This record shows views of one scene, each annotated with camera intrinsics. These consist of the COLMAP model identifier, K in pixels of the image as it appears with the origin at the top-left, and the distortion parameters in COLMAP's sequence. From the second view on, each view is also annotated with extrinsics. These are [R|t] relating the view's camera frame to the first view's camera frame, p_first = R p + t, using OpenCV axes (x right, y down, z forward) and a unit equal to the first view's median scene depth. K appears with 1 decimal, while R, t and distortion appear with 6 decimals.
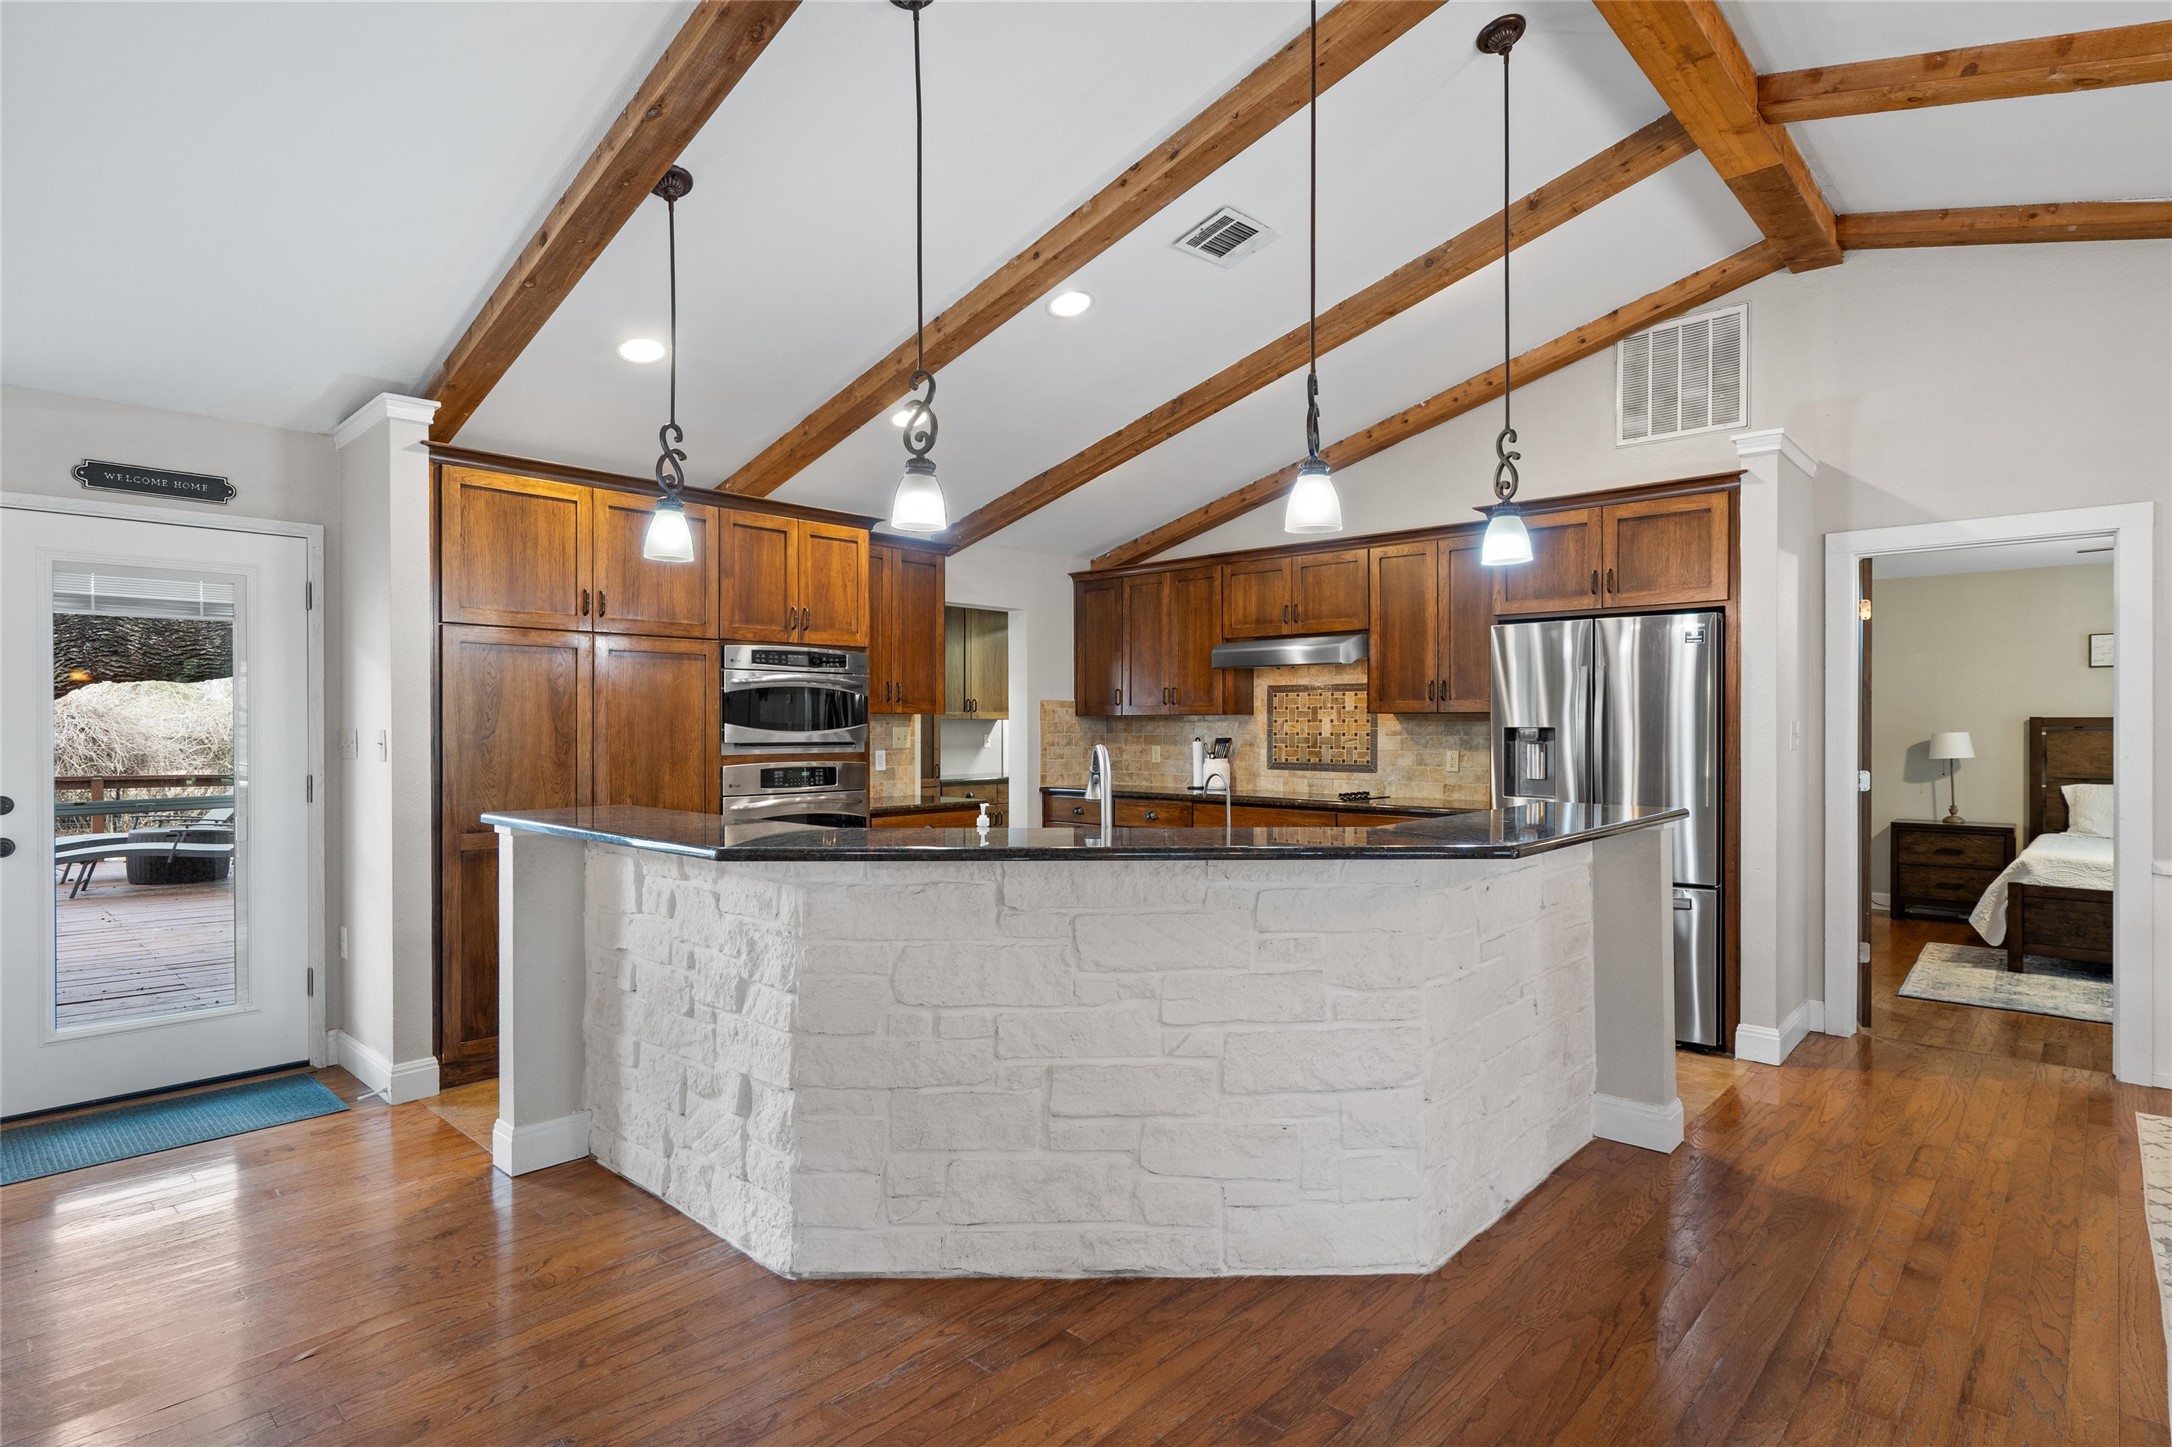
lens RADIAL K [[1081.8, 0, 1091.9], [0, 1081.8, 723.1], [0, 0, 1]] dist [-0.002387, -0.000688]
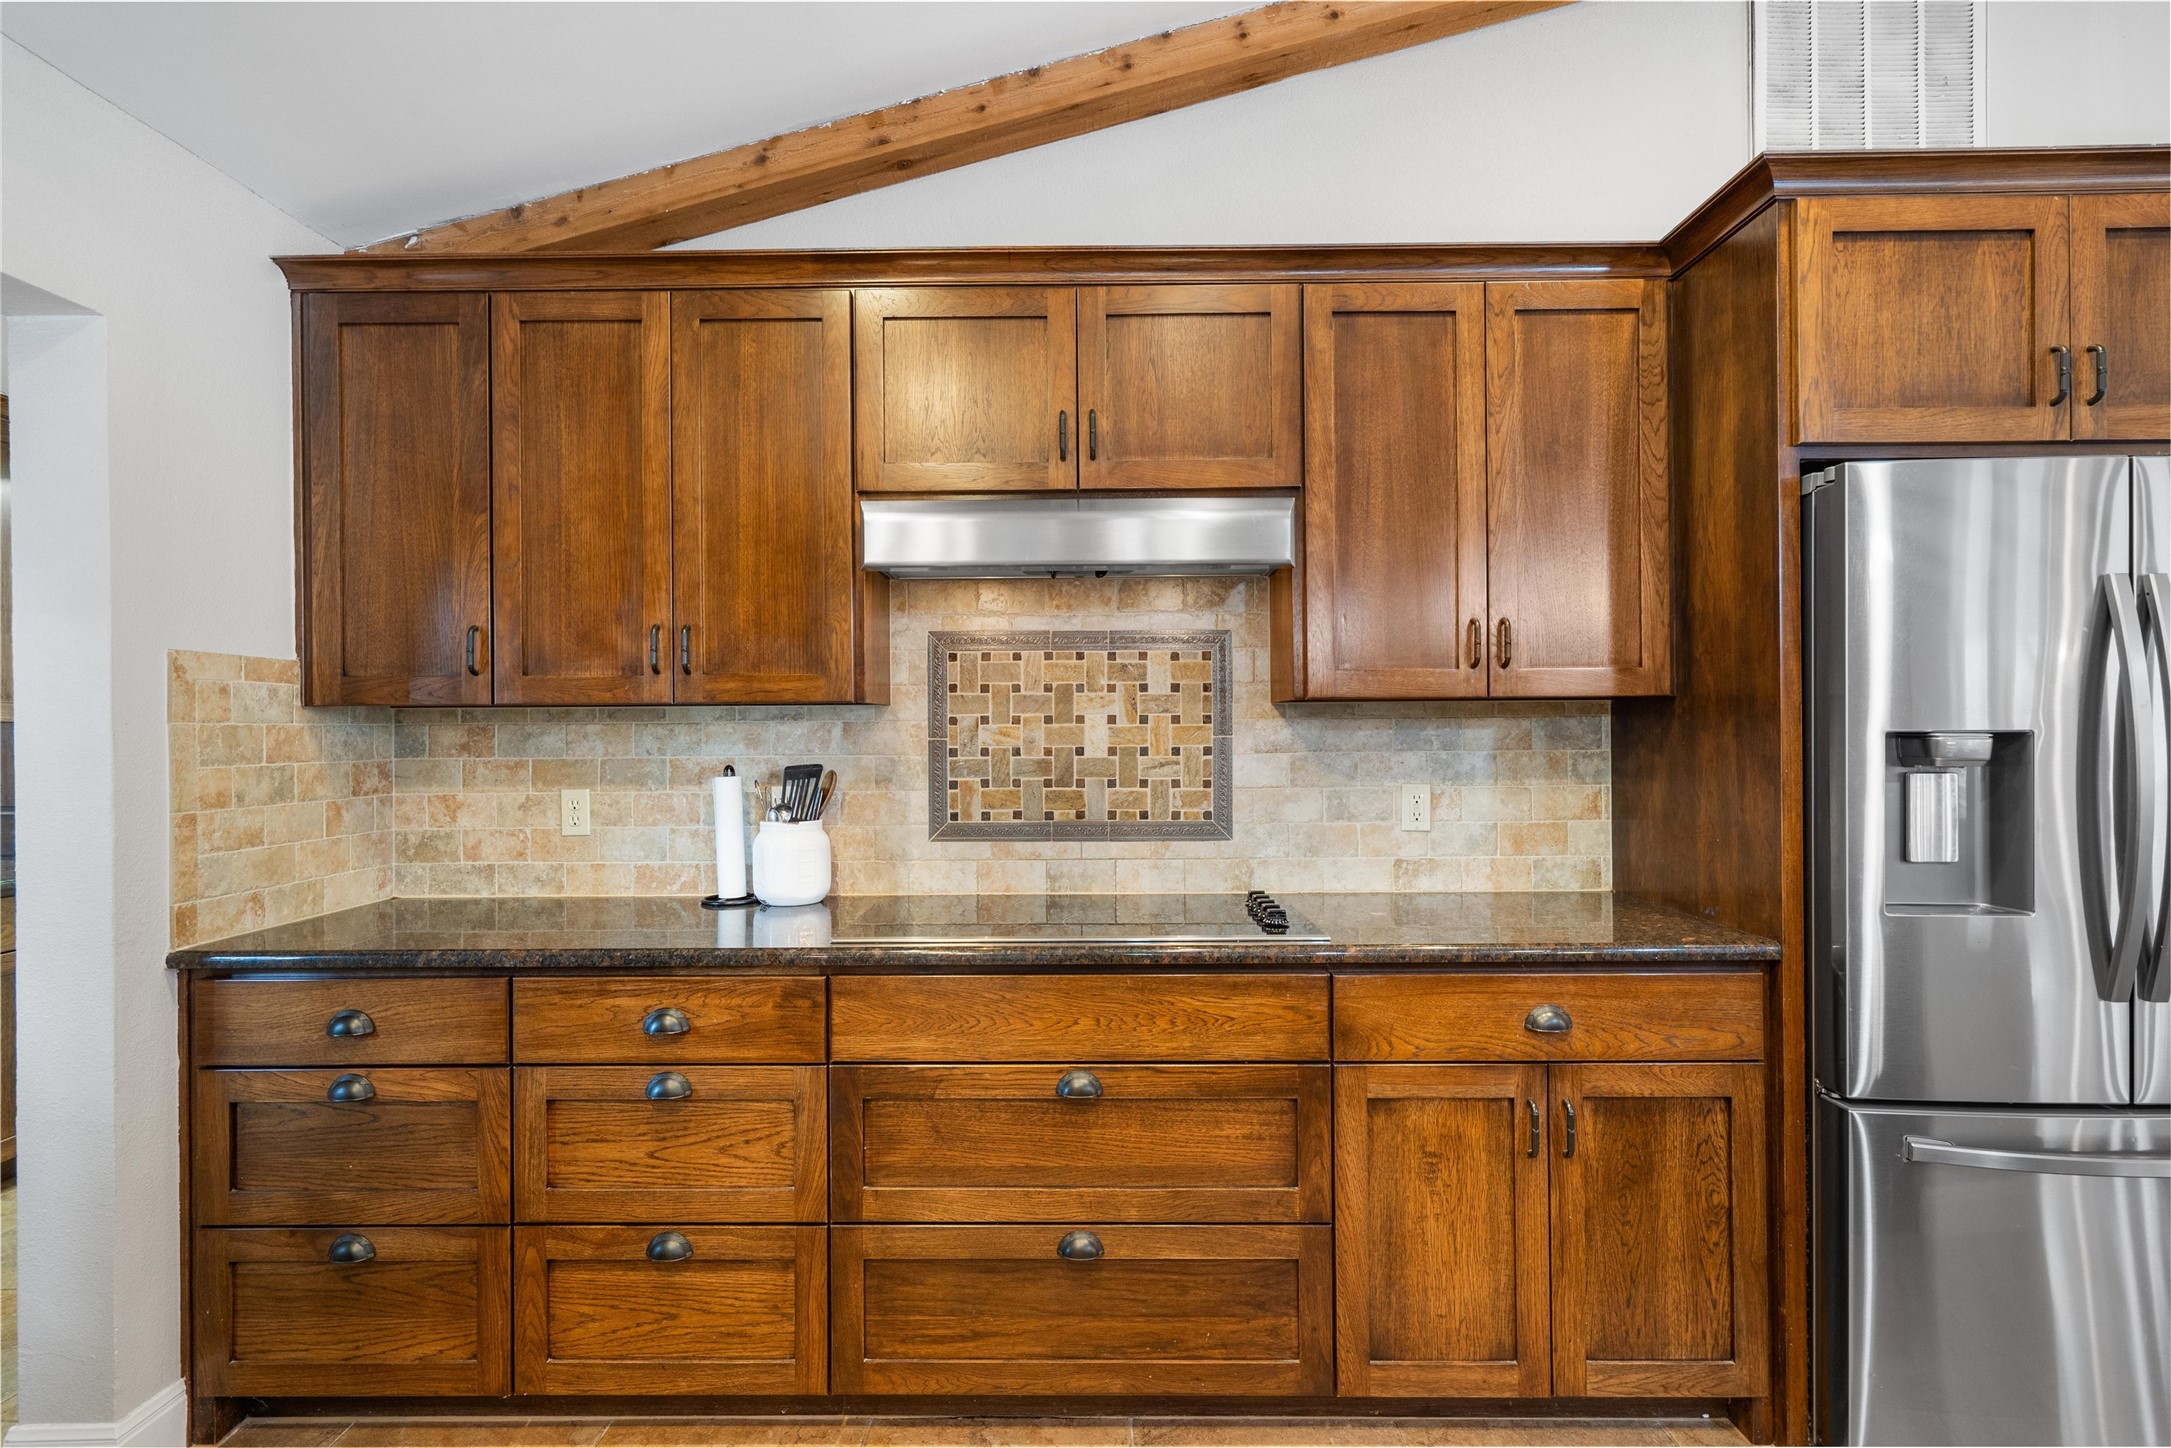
lens RADIAL K [[1081.3, 0, 1091.4], [0, 1081.3, 723.6], [0, 0, 1]] dist [-0.002387, -0.000688]
pose [[0.748953, -0.003418, 0.662614, -0.058208], [0.005875, 0.999982, -0.001482, 0.000212], [-0.662597, 0.005002, 0.748960, 0.673580]]
